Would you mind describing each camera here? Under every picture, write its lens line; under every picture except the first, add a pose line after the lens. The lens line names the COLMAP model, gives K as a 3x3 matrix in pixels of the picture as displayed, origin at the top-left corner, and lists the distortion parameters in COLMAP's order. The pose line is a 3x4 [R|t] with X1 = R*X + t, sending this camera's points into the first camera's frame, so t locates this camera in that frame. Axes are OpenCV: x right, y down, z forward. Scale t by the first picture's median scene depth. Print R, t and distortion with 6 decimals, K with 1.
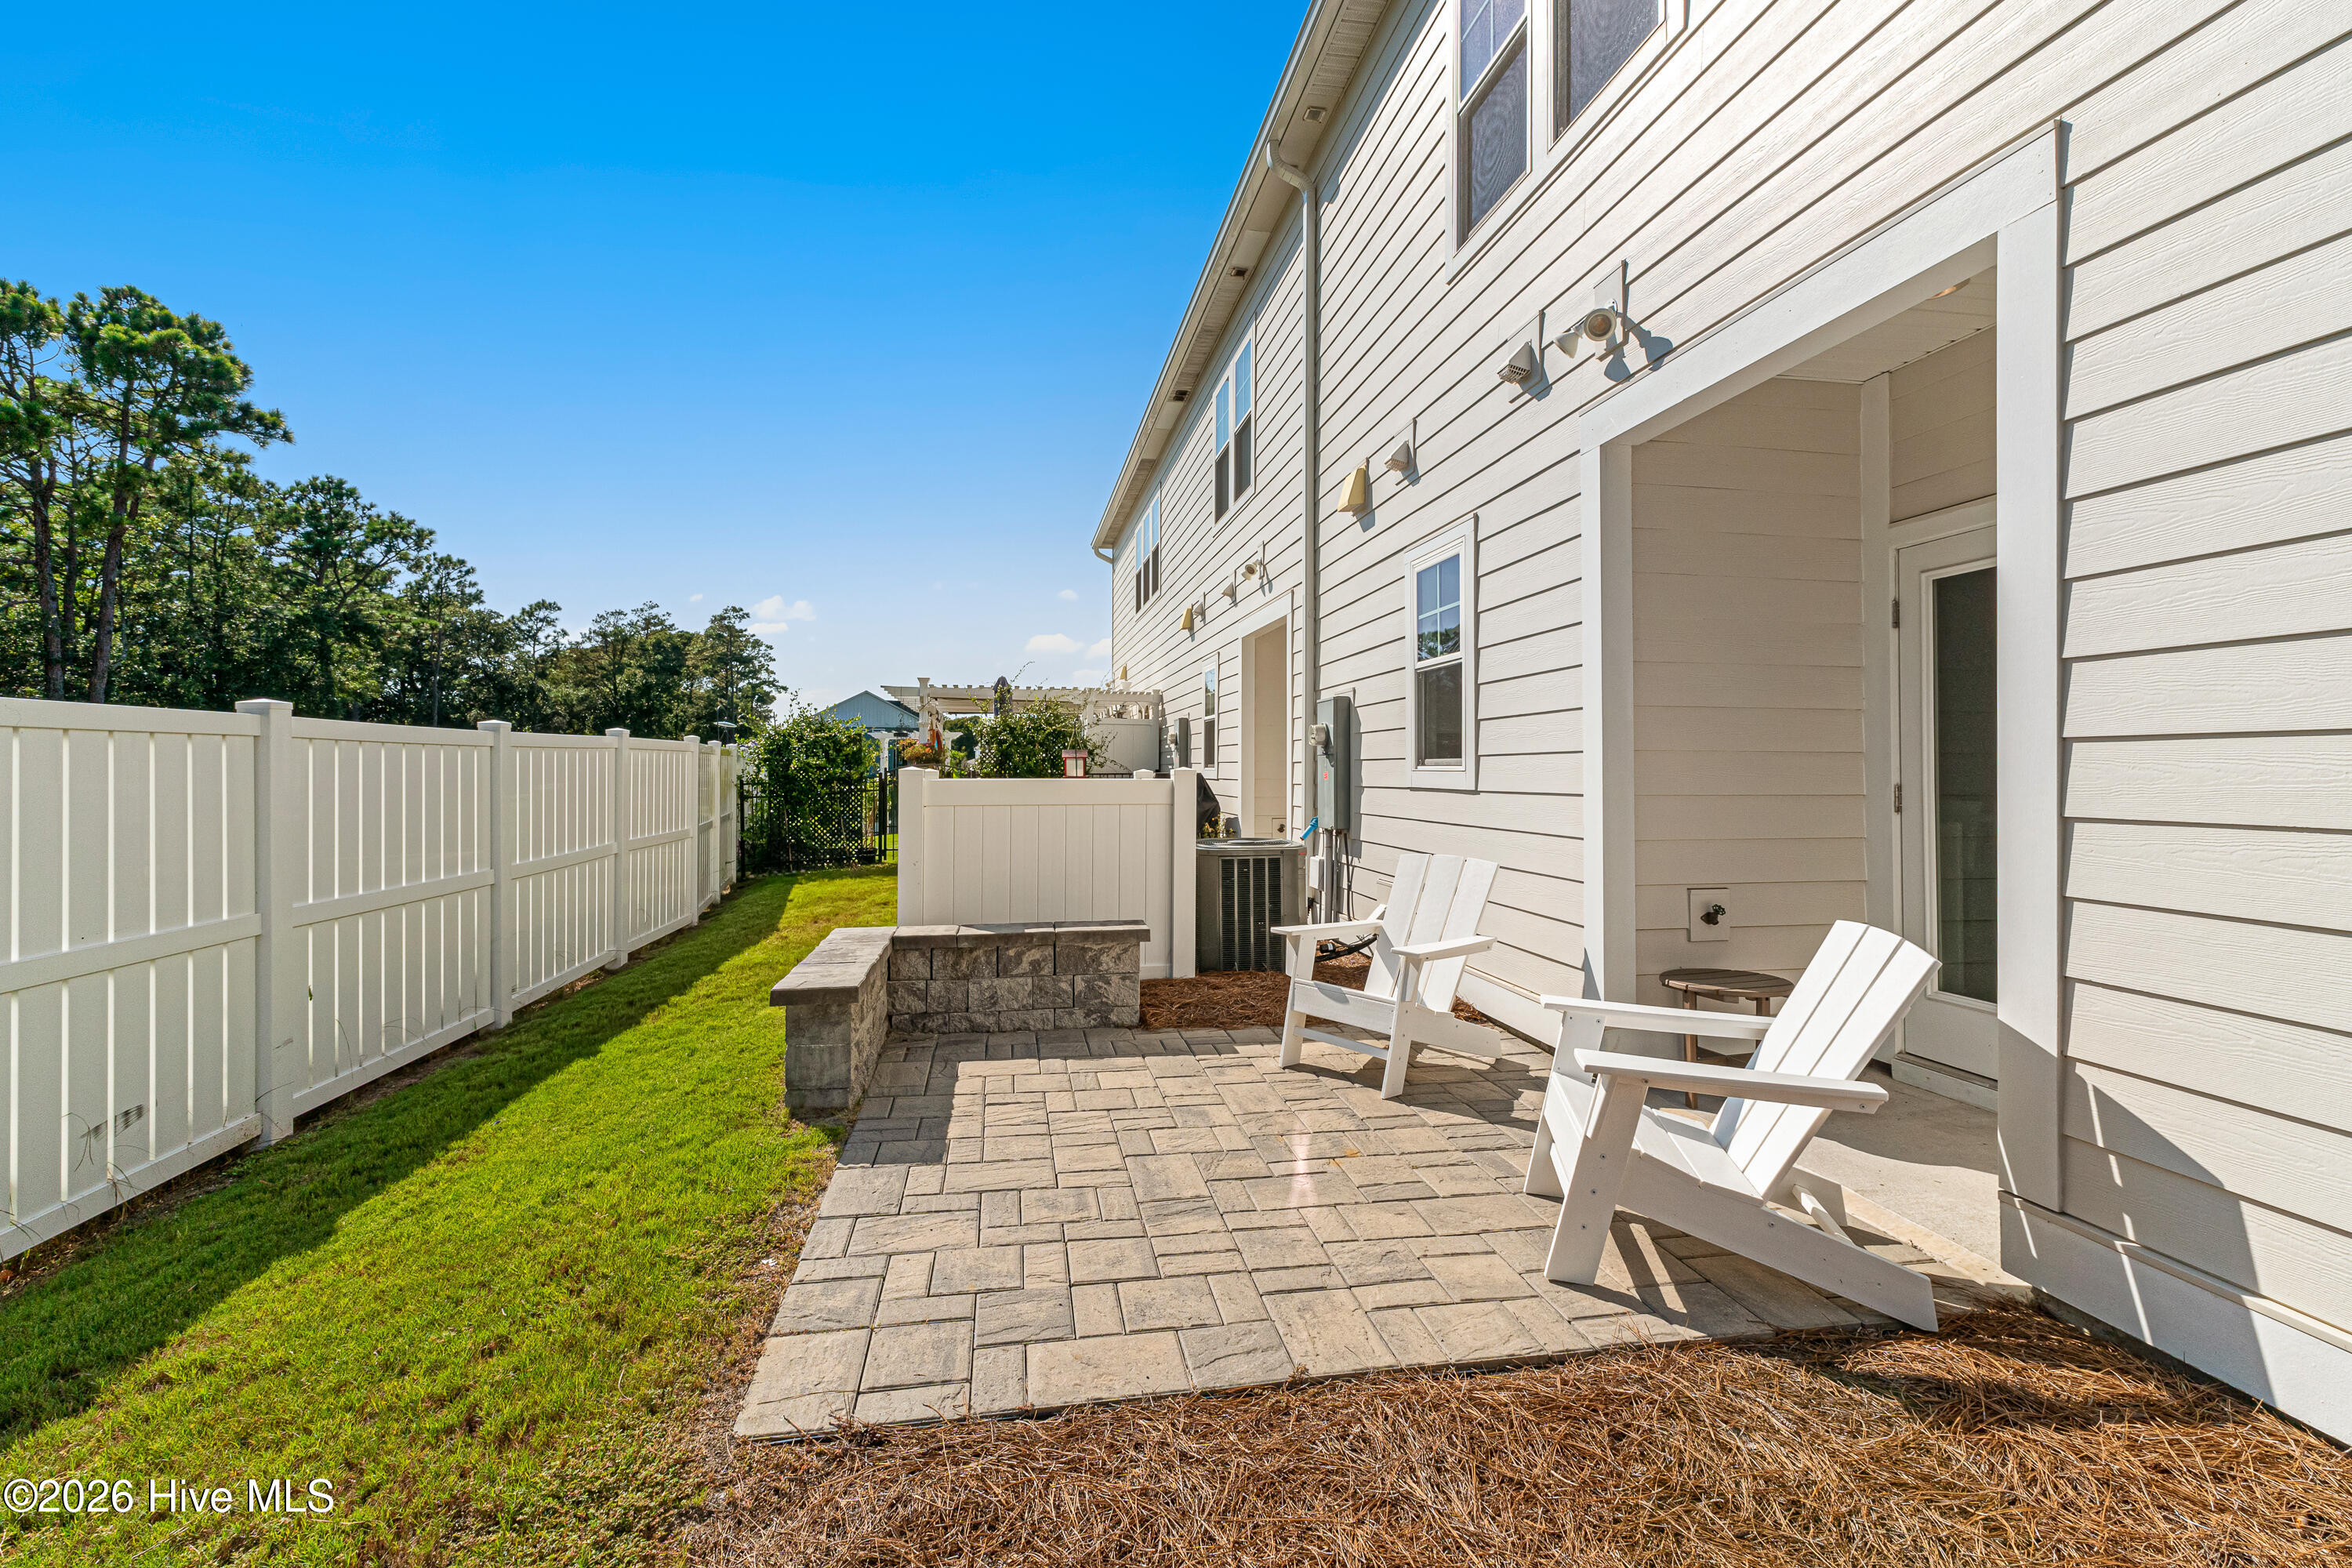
lens RADIAL K [[1015.7, 0, 1157.2], [0, 1015.7, 758.3], [0, 0, 1]] dist [0.005127, 0.000566]
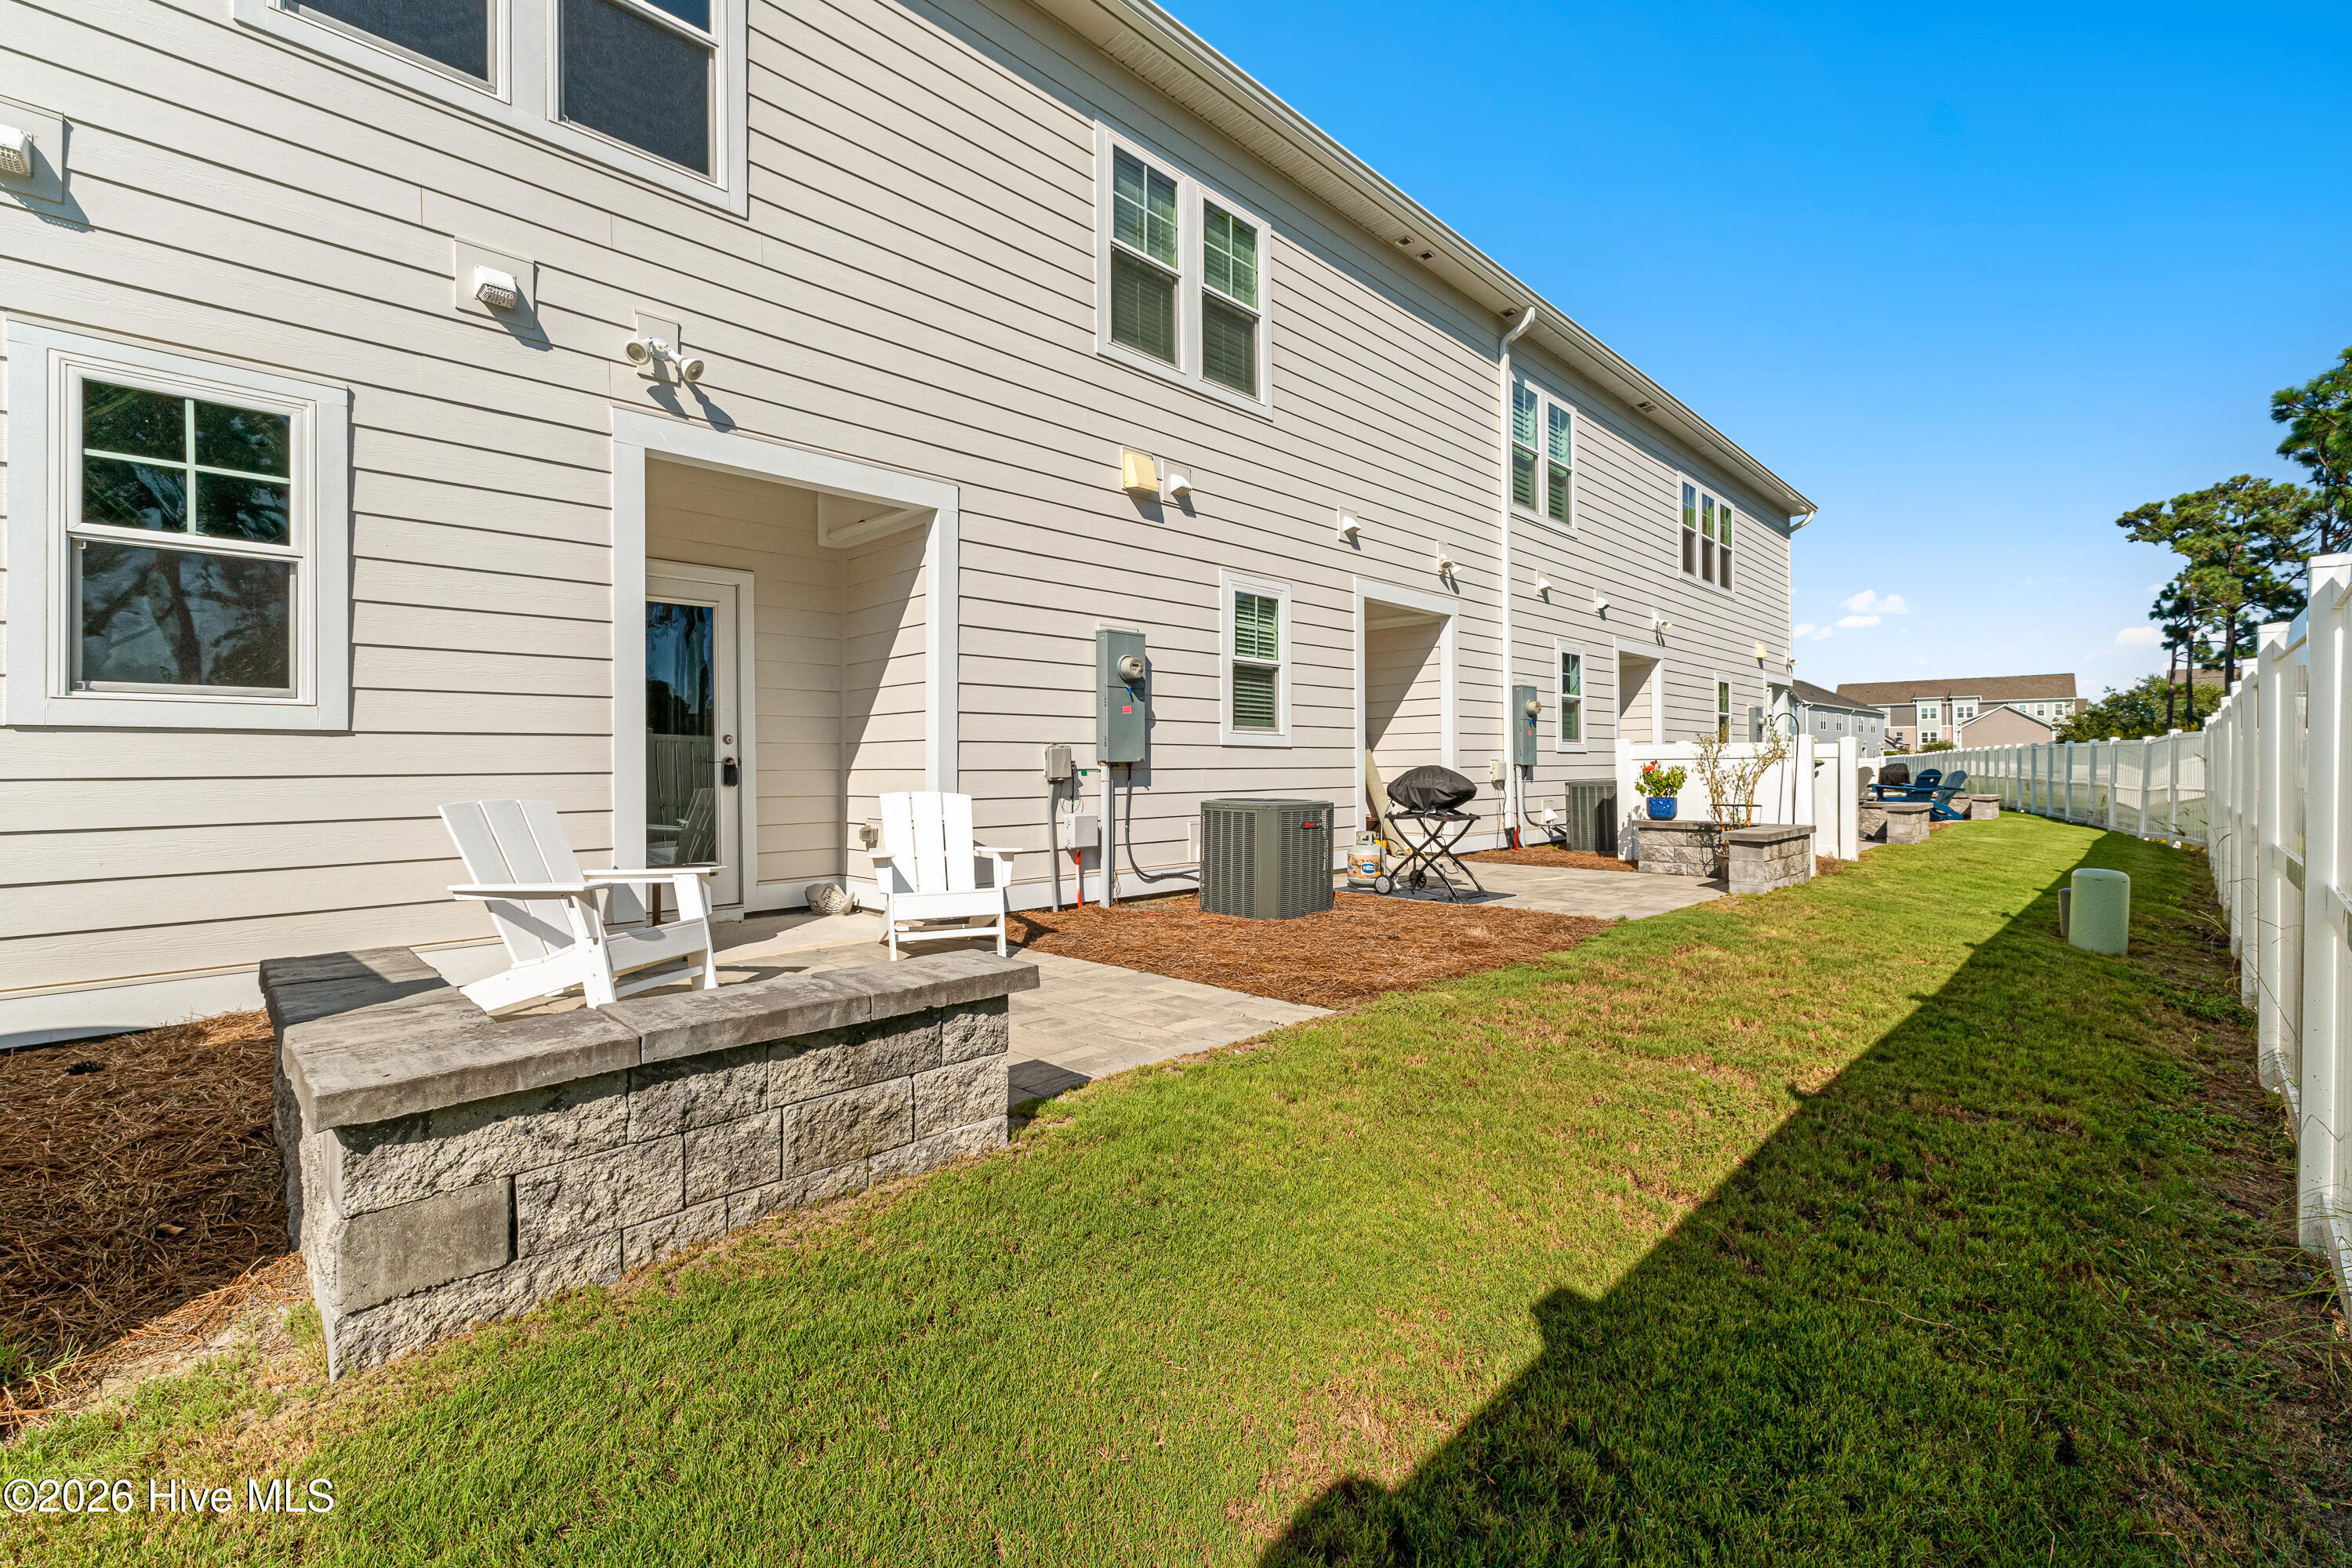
lens RADIAL K [[990.7, 0, 1176.3], [0, 990.7, 753.4], [0, 0, 1]] dist [0.006357, -0.000352]
pose [[-0.591991, 0.011354, 0.805865, -0.764353], [-0.003817, 0.999850, -0.016892, 0.065080], [-0.805936, -0.013076, -0.591859, 1.012073]]
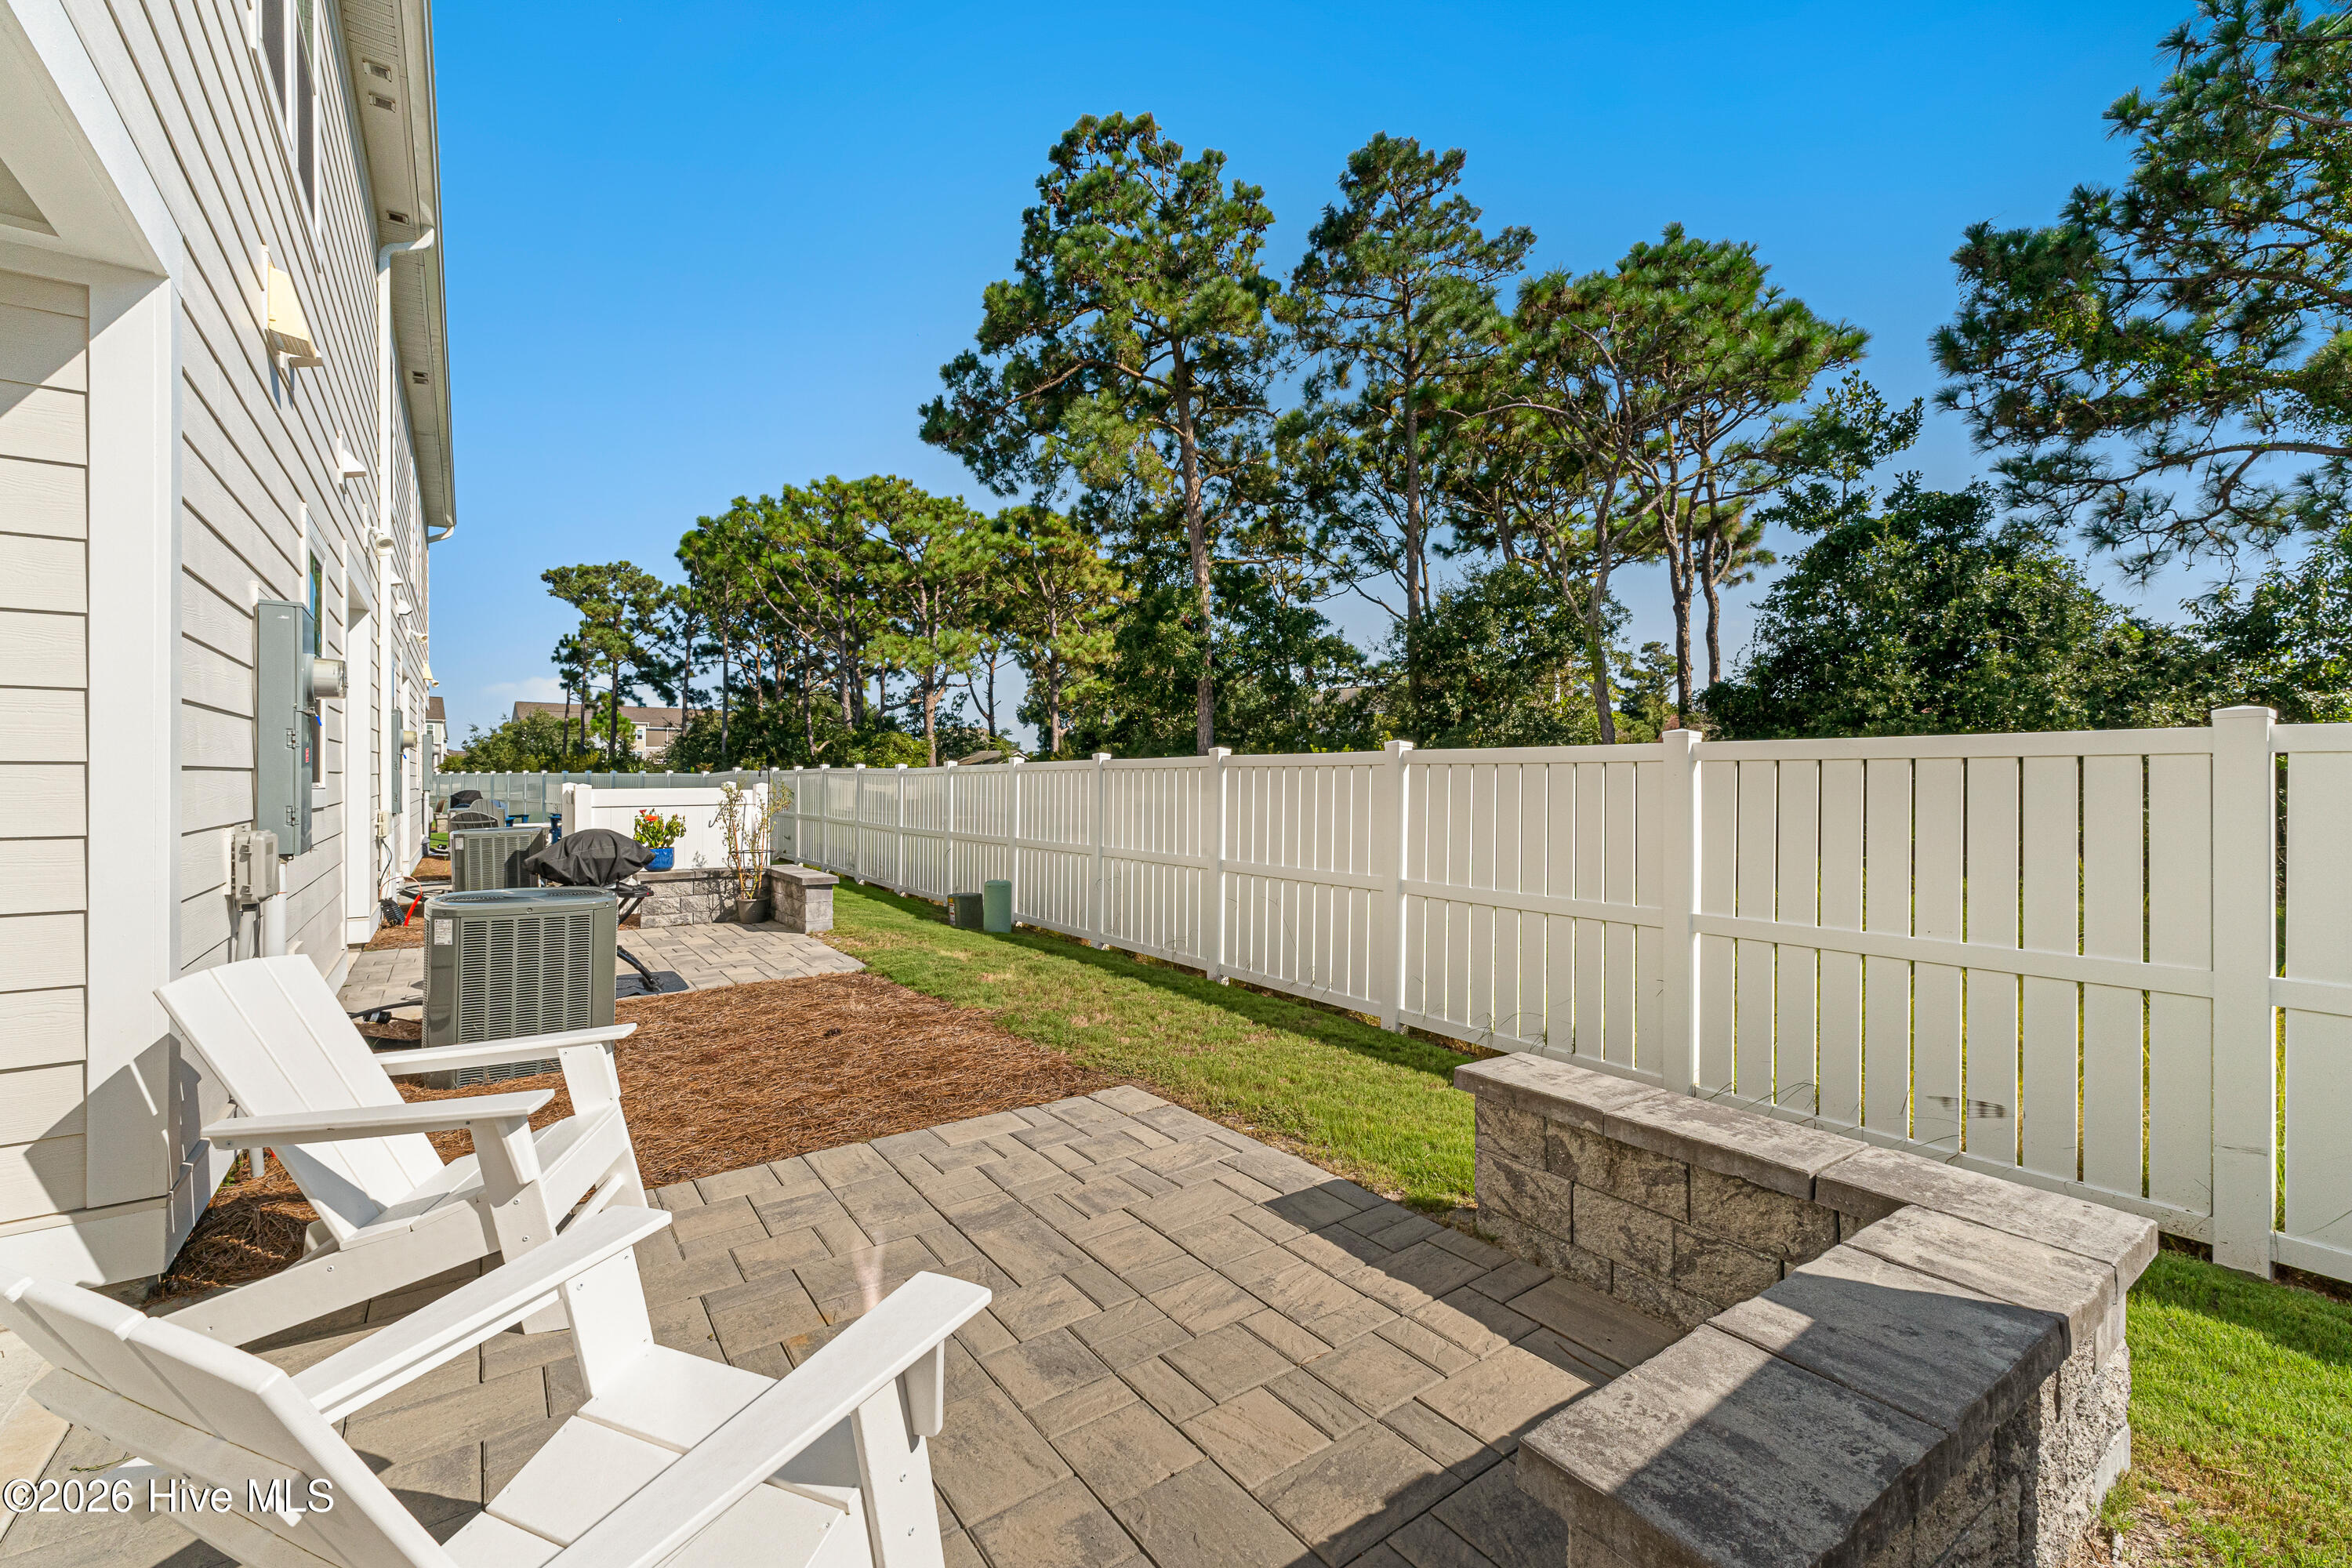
lens RADIAL K [[995.5, 0, 1183.8], [0, 995.5, 777.8], [0, 0, 1]] dist [0.009498, 0.000464]
pose [[-0.893620, -0.001455, -0.448822, 0.187917], [0.002674, 0.999960, -0.008566, 0.002708], [0.448817, -0.008855, -0.893580, 1.226559]]
